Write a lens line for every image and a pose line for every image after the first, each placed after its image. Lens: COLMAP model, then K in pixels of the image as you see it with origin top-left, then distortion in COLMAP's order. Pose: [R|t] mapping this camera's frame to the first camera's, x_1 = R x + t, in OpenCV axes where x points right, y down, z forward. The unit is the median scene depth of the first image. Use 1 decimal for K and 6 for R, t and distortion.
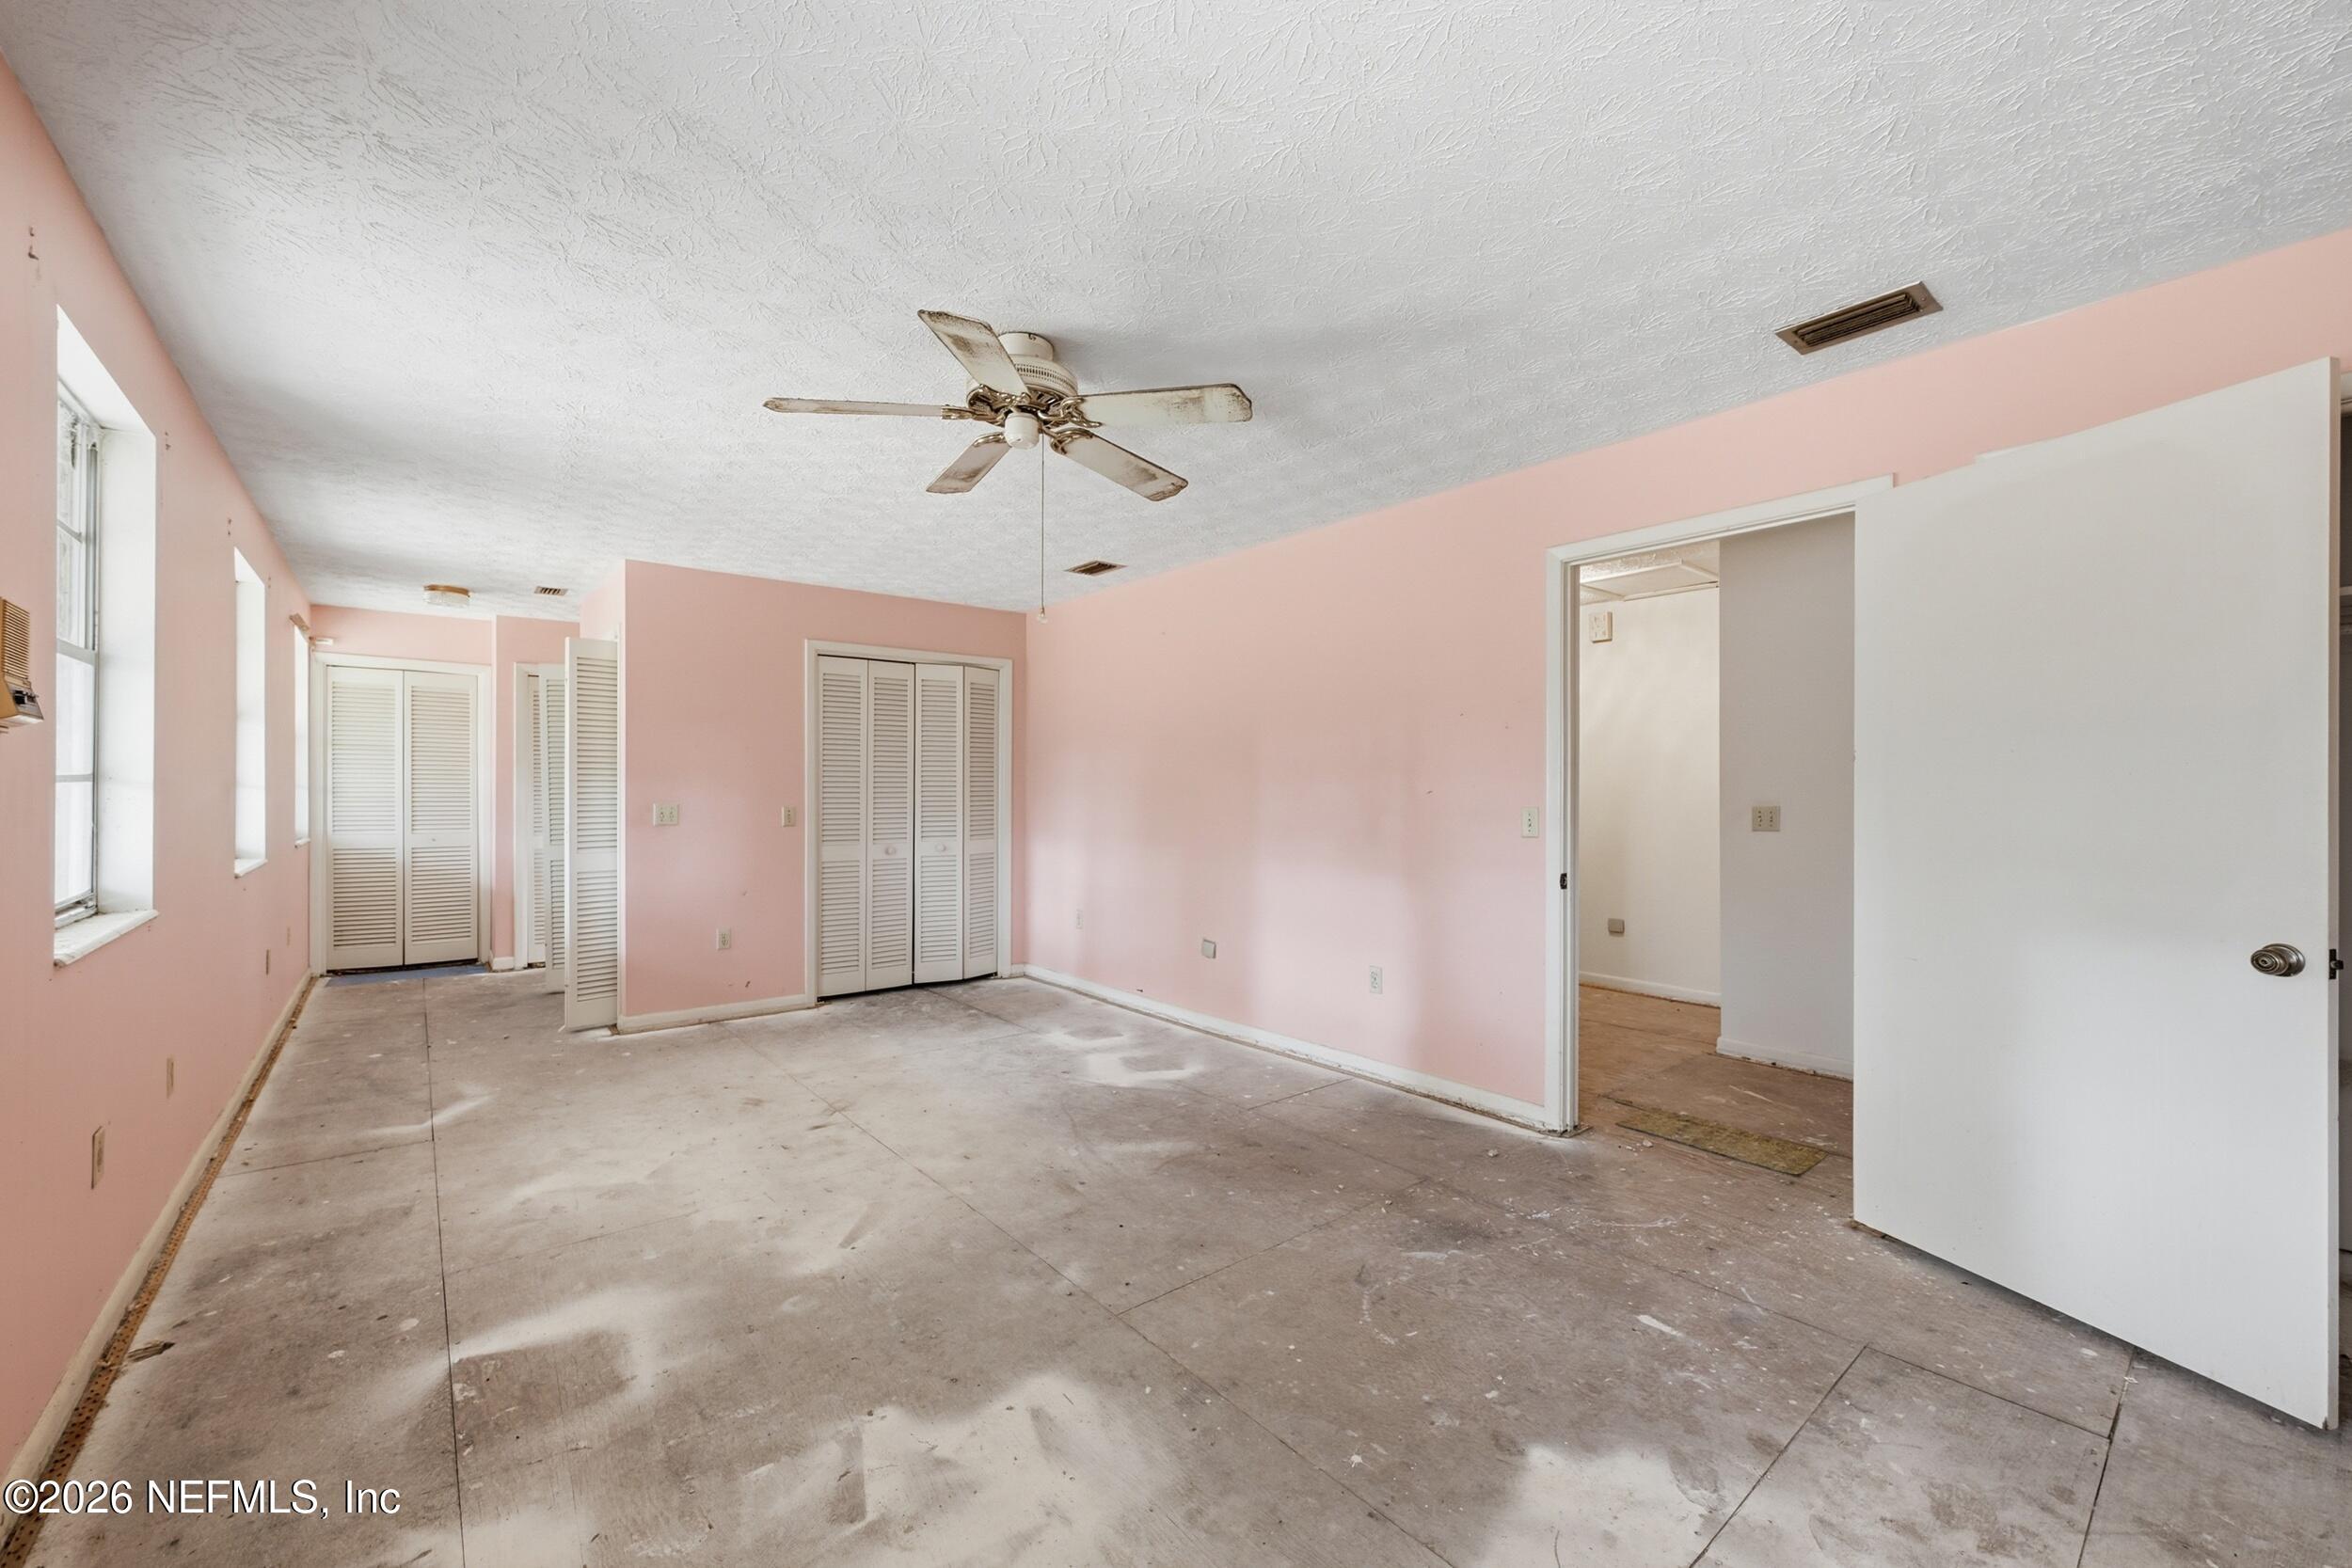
lens RADIAL K [[930.2, 0, 1185.4], [0, 930.2, 788.4], [0, 0, 1]] dist [0.000275, -0.000096]
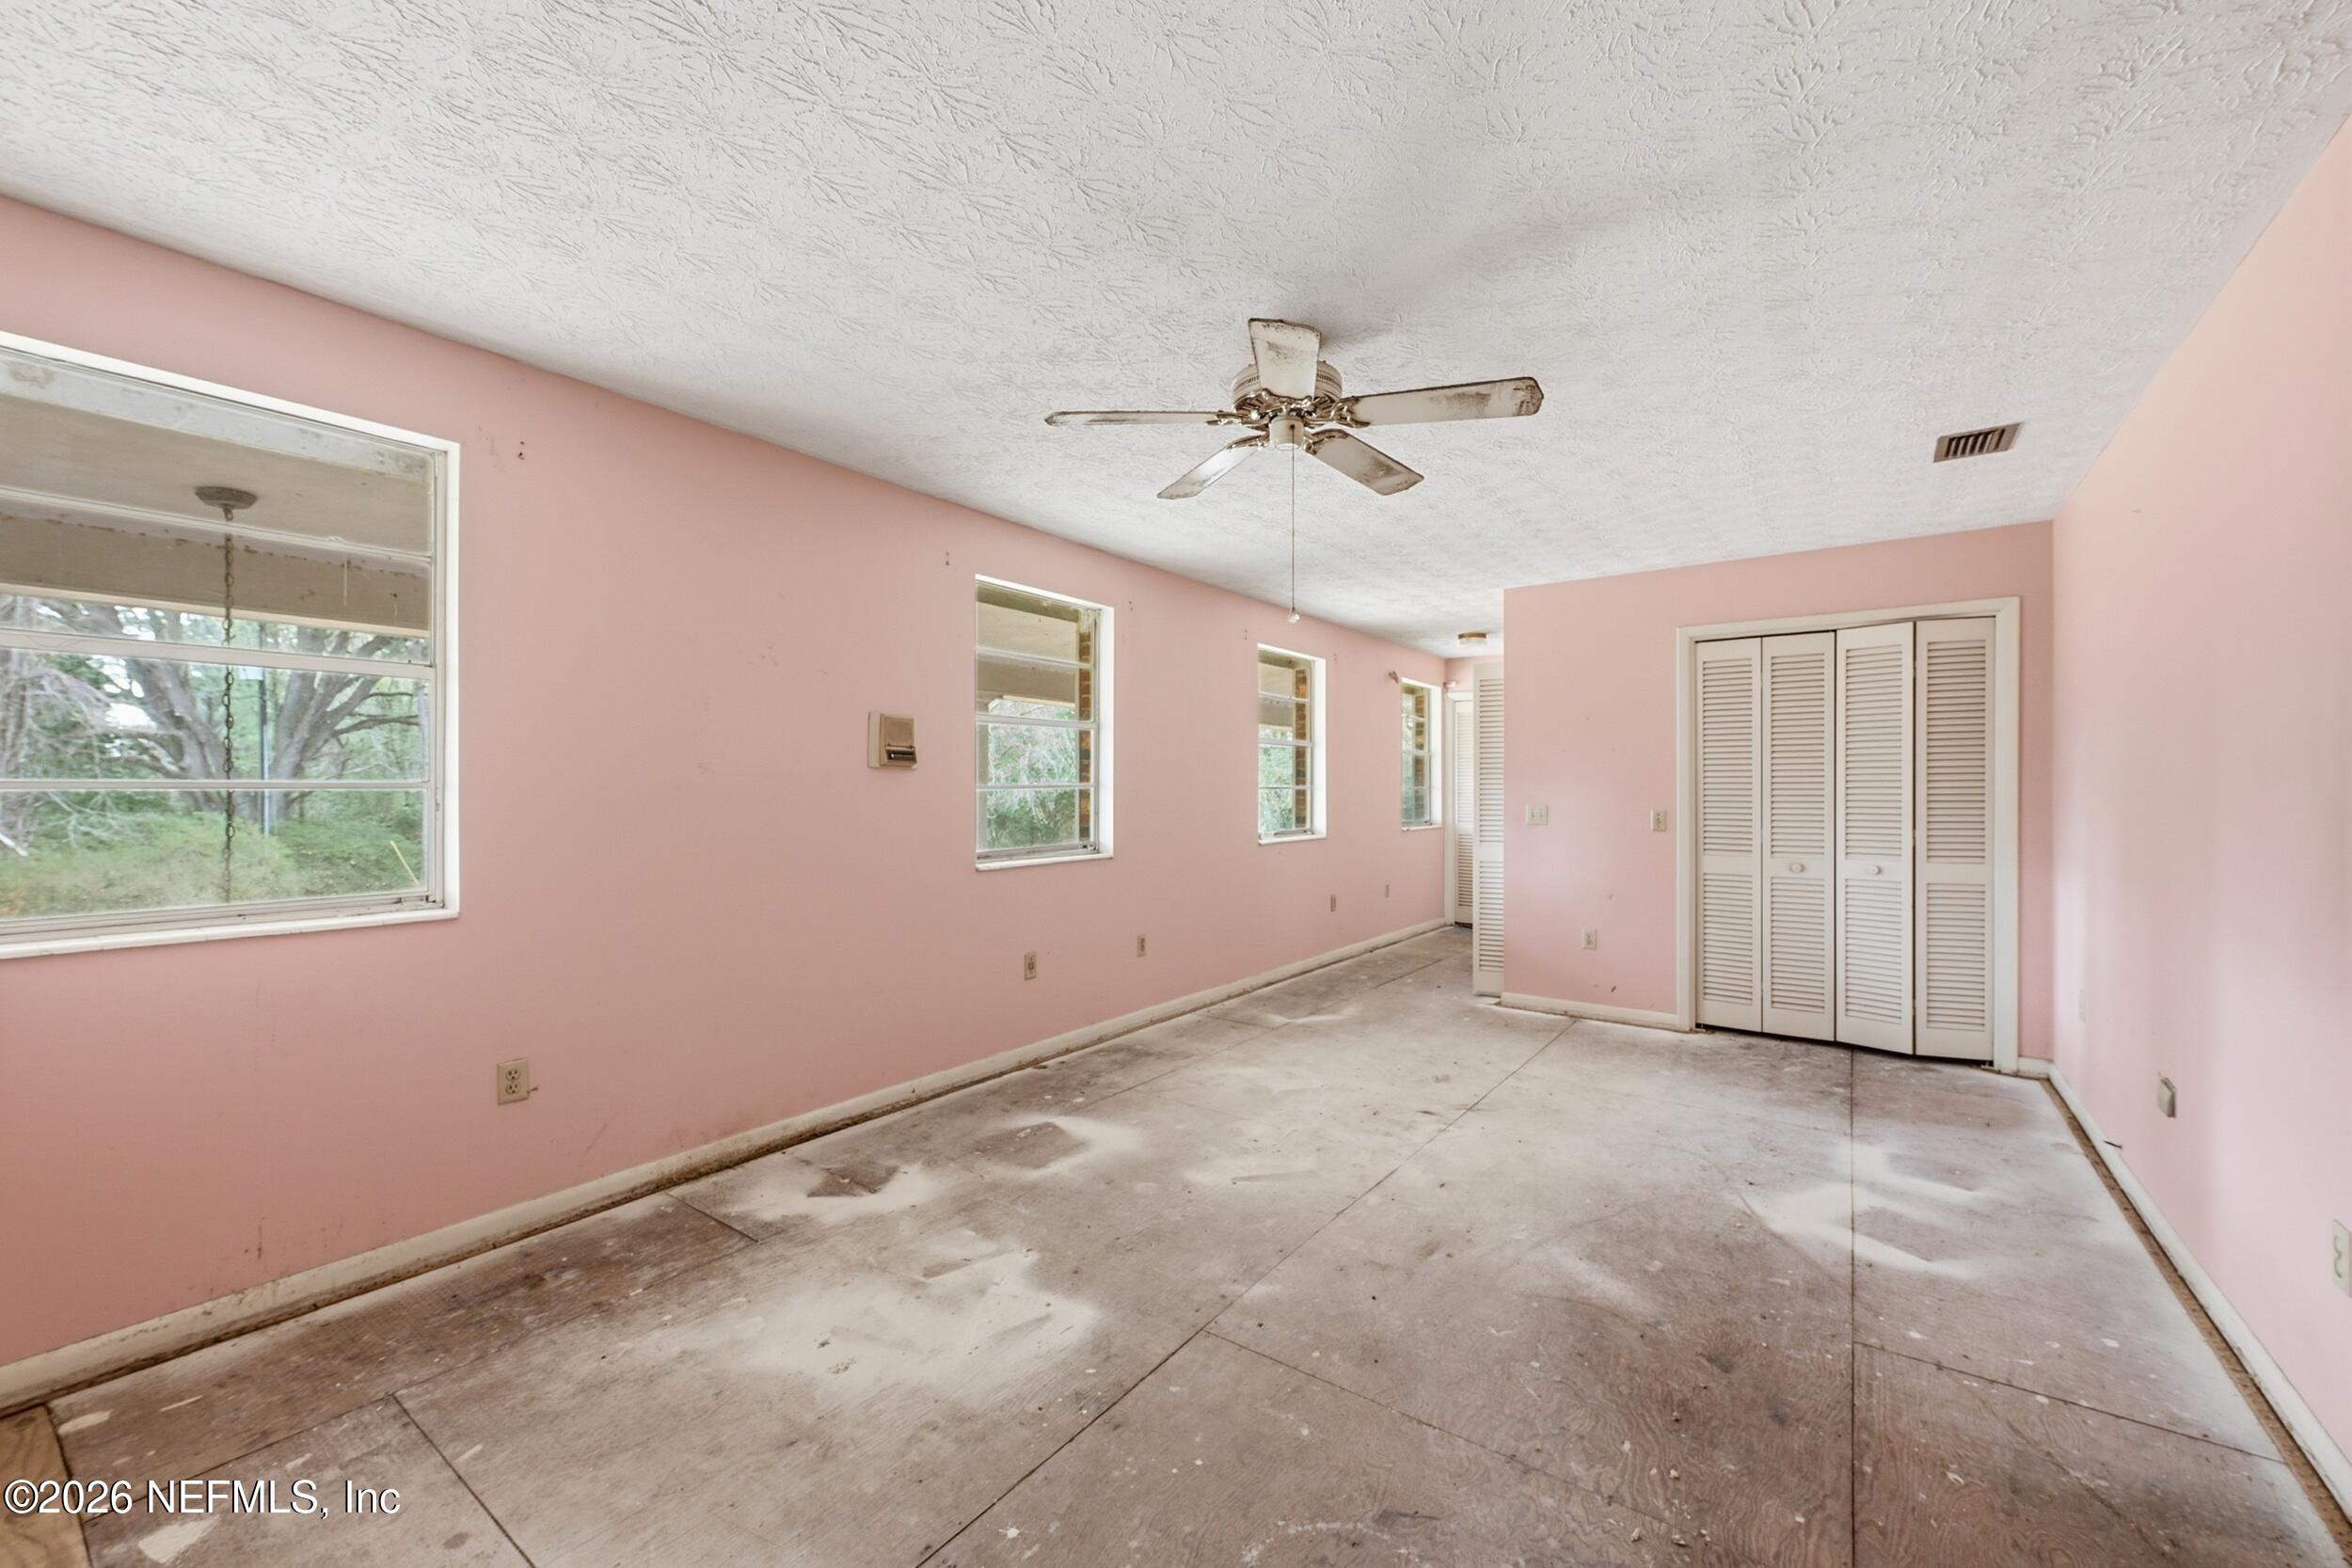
lens RADIAL K [[930.2, 0, 1188.2], [0, 930.2, 787.9], [0, 0, 1]] dist [0.000275, -0.000096]
pose [[0.250924, -0.002336, -0.968004, 0.599211], [0.000921, 0.999997, -0.002174, -0.001766], [0.968006, -0.000346, 0.250925, 0.507991]]
